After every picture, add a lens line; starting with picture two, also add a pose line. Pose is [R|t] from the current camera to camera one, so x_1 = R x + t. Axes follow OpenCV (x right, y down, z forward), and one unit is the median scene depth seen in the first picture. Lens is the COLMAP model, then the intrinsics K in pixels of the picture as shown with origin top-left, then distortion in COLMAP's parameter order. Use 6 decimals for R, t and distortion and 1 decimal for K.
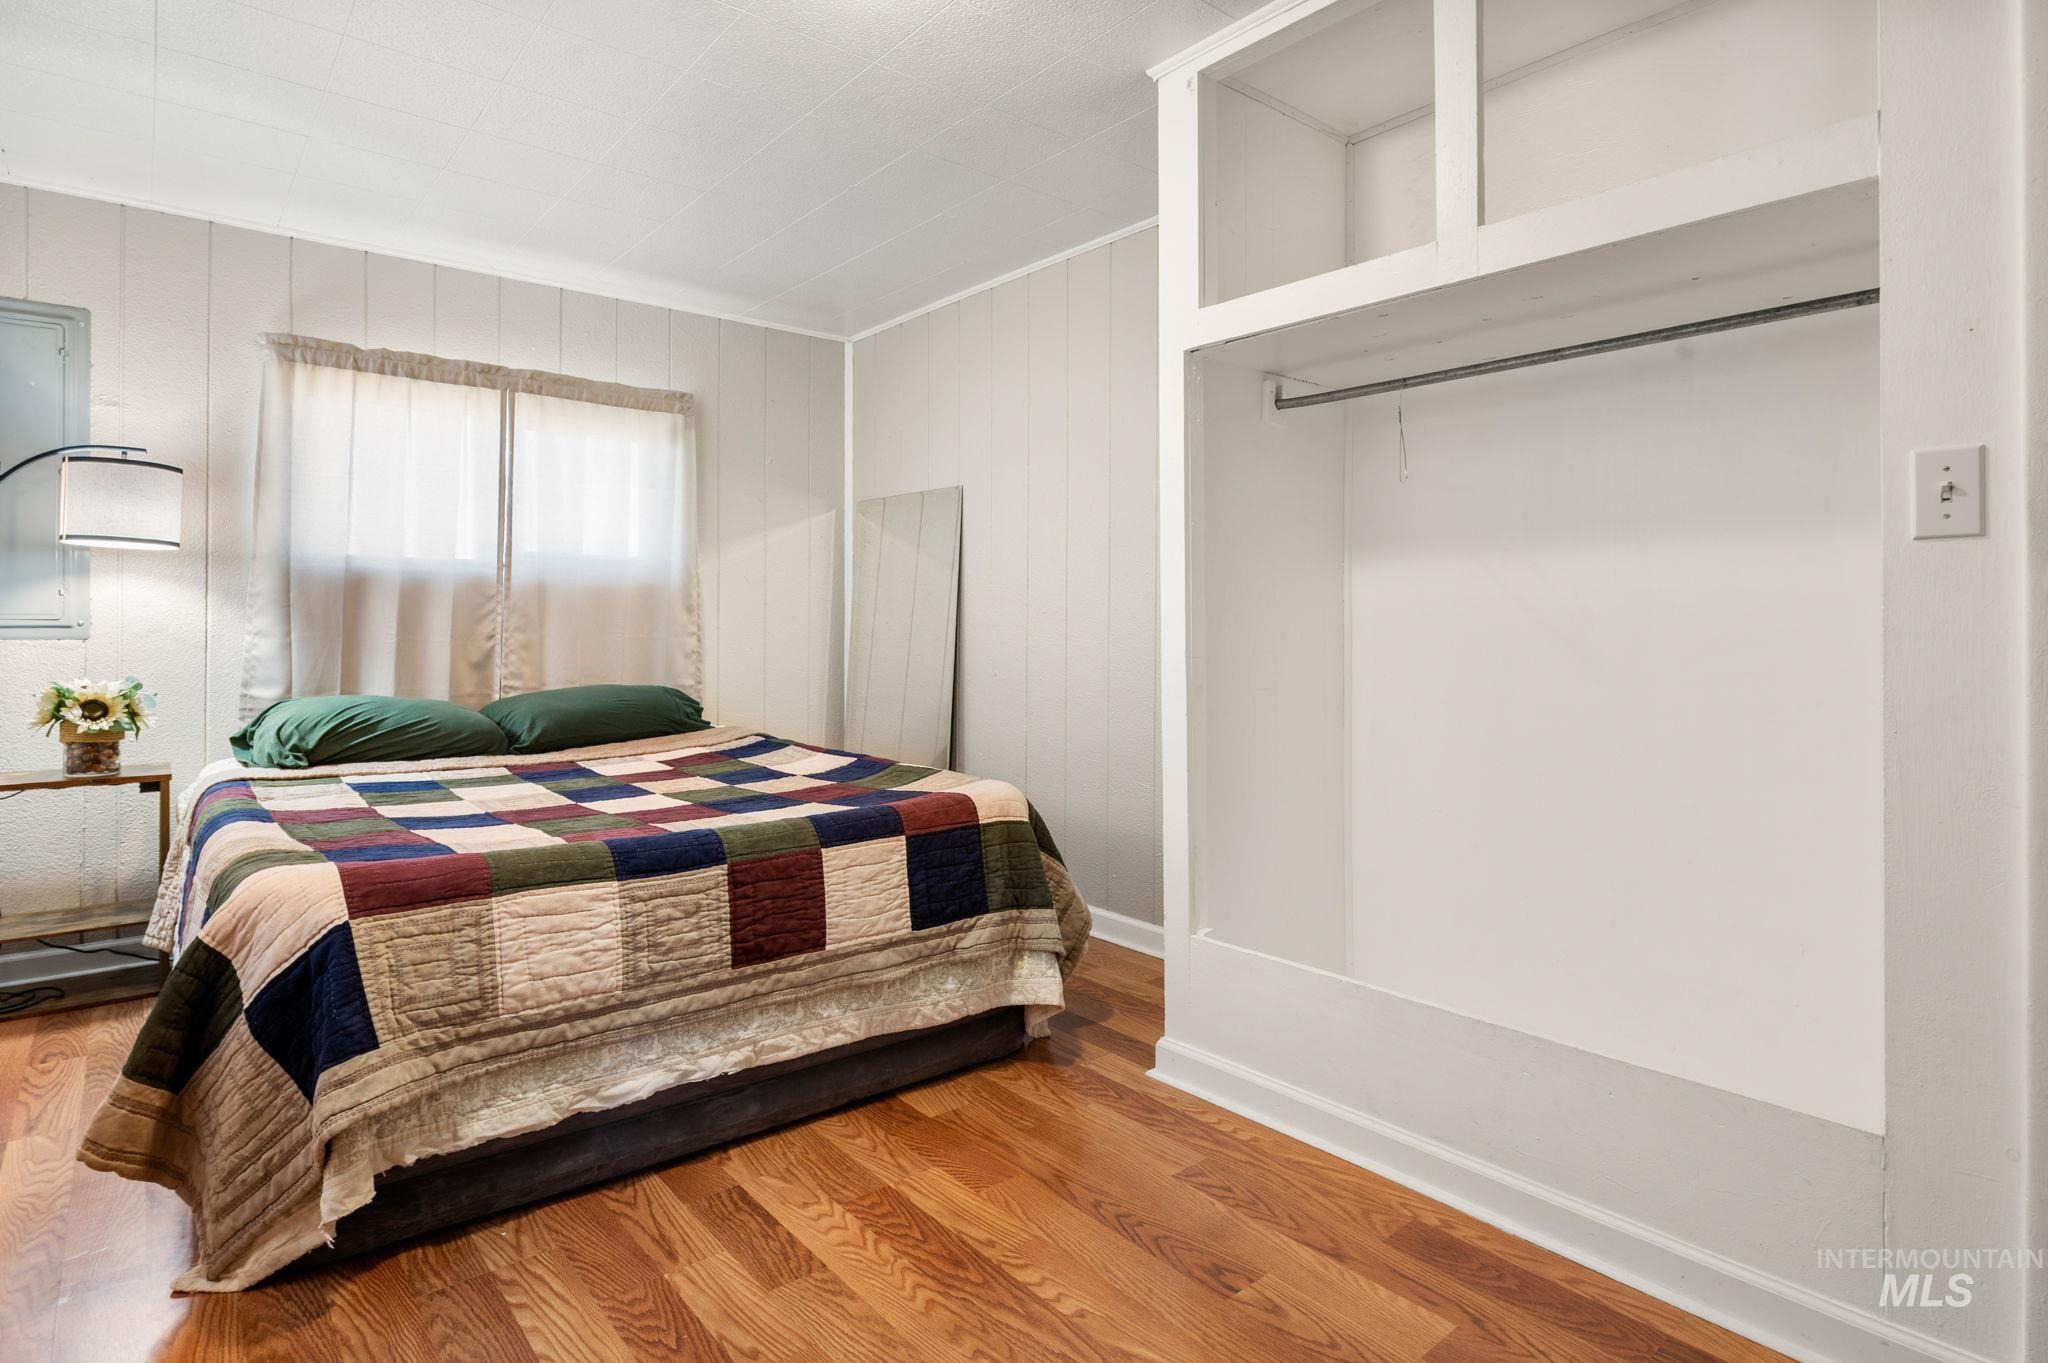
lens RADIAL K [[1079.6, 0, 1024.4], [0, 1079.6, 670.7], [0, 0, 1]] dist [0.000108, -0.000301]
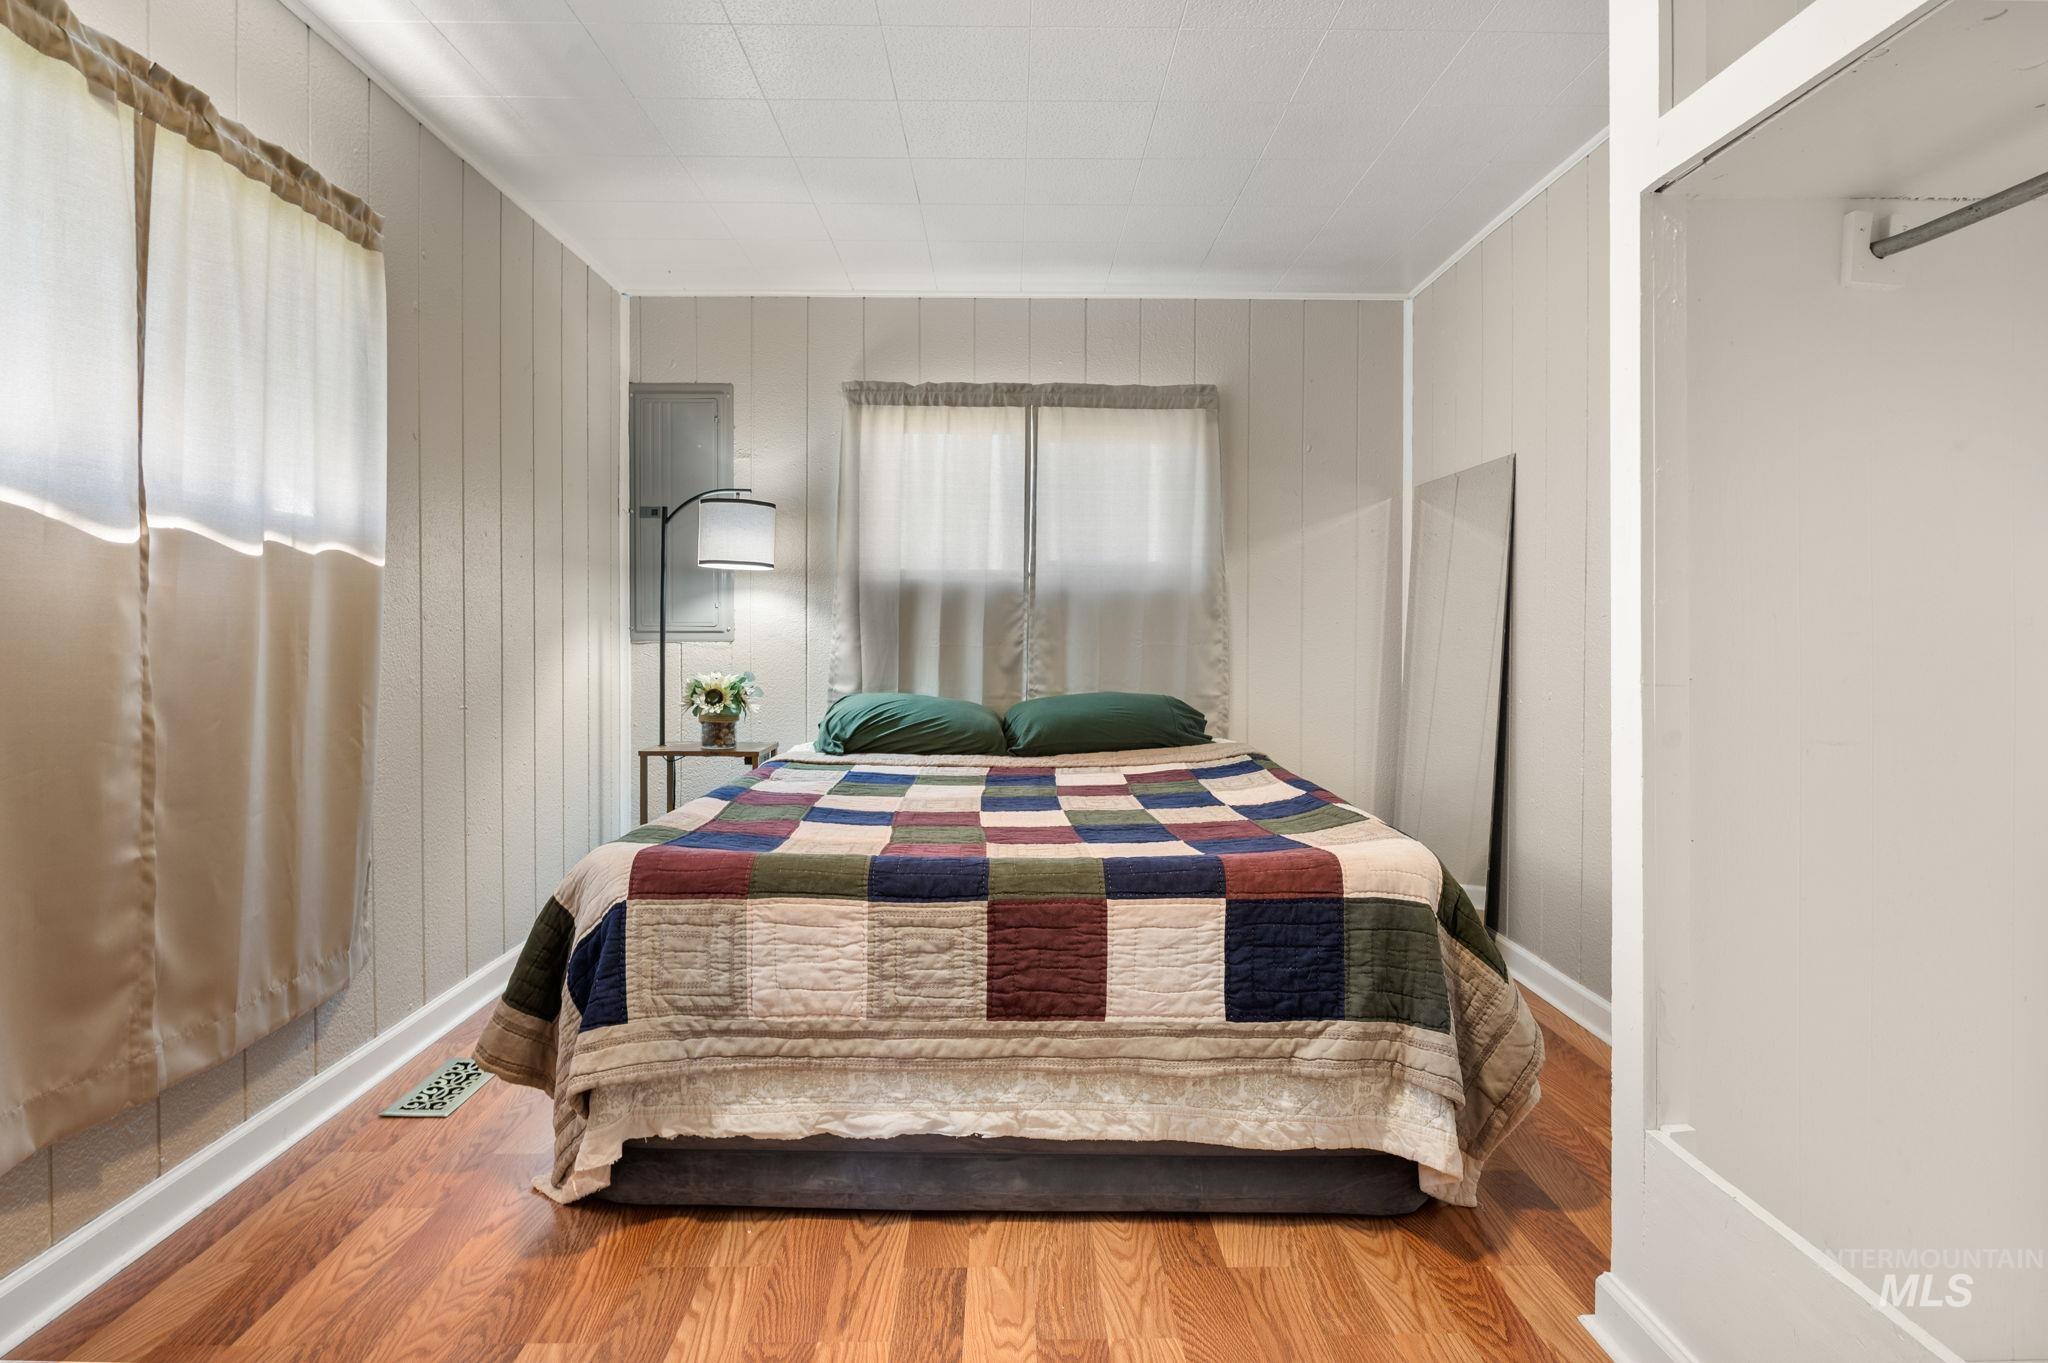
lens RADIAL K [[1071.9, 0, 1022.1], [0, 1071.9, 675.1], [0, 0, 1]] dist [-0.003325, -0.001571]
pose [[0.775383, 0.027710, -0.630883, 0.247306], [-0.029503, 0.999535, 0.007642, -0.011402], [0.630802, 0.012687, 0.775840, 0.277492]]
